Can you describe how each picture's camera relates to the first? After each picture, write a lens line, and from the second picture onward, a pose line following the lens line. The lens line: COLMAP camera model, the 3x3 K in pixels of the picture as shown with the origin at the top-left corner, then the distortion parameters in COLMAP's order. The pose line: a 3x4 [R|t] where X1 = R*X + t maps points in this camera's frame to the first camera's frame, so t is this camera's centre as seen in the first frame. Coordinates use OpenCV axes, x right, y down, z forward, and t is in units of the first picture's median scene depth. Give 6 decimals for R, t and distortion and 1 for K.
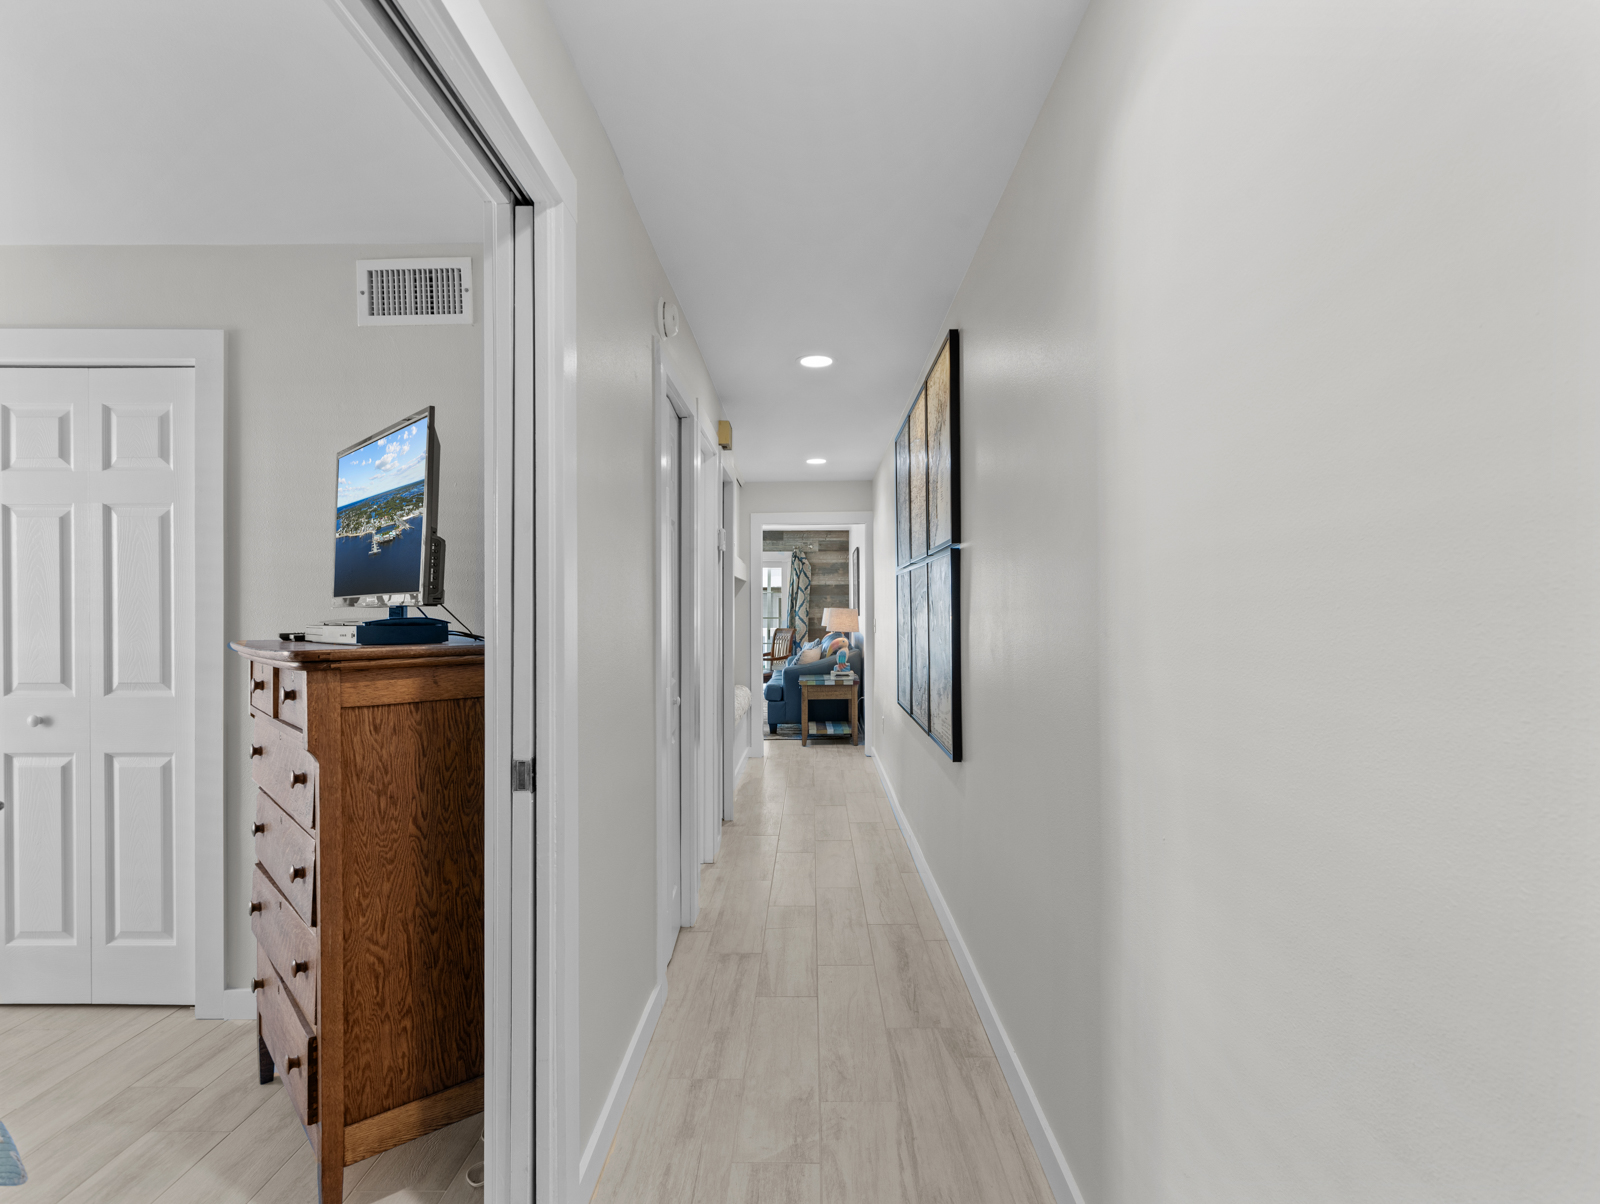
lens RADIAL K [[828.5, 0, 796.5], [0, 828.5, 623.5], [0, 0, 1]] dist [-0.000087, -0.000333]
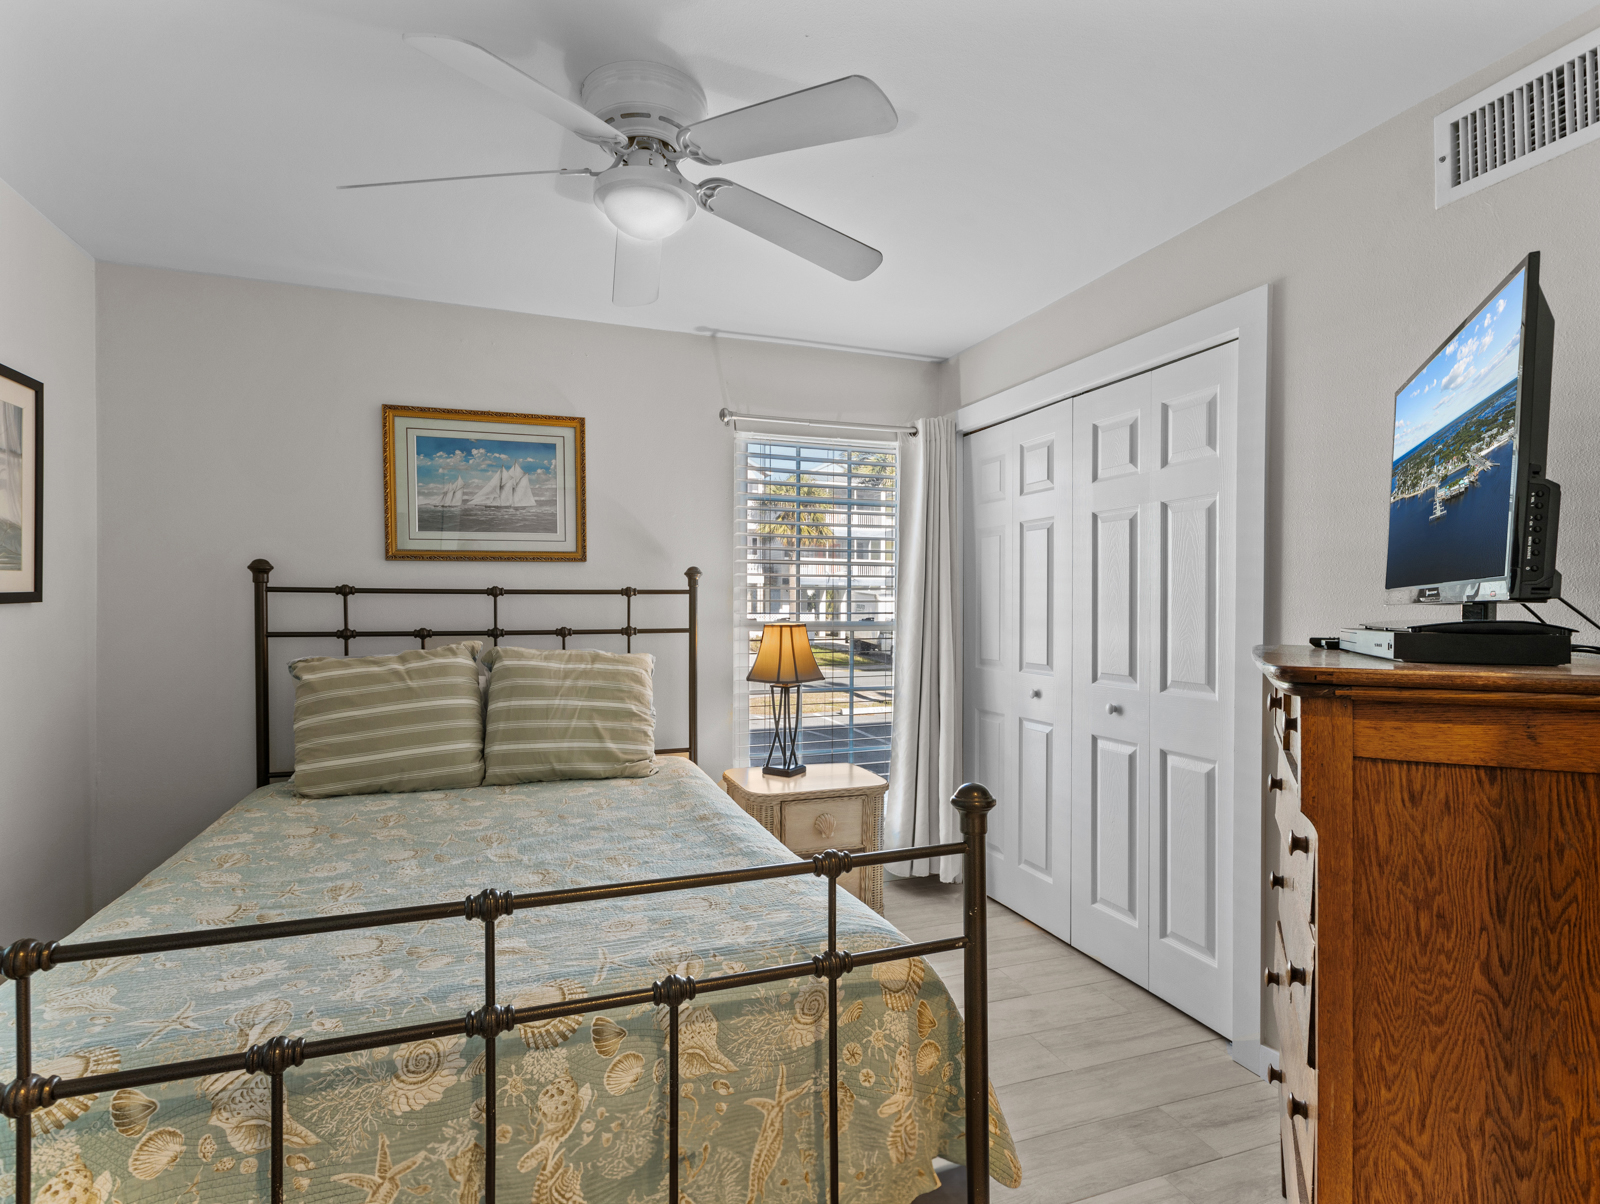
lens RADIAL K [[823.0, 0, 809.9], [0, 823.0, 610.1], [0, 0, 1]] dist [0.002893, -0.000462]
pose [[0.377583, 0.005257, -0.925961, -0.102419], [-0.016352, 0.999866, -0.000991, -0.006774], [0.925831, 0.015516, 0.377618, 0.333808]]
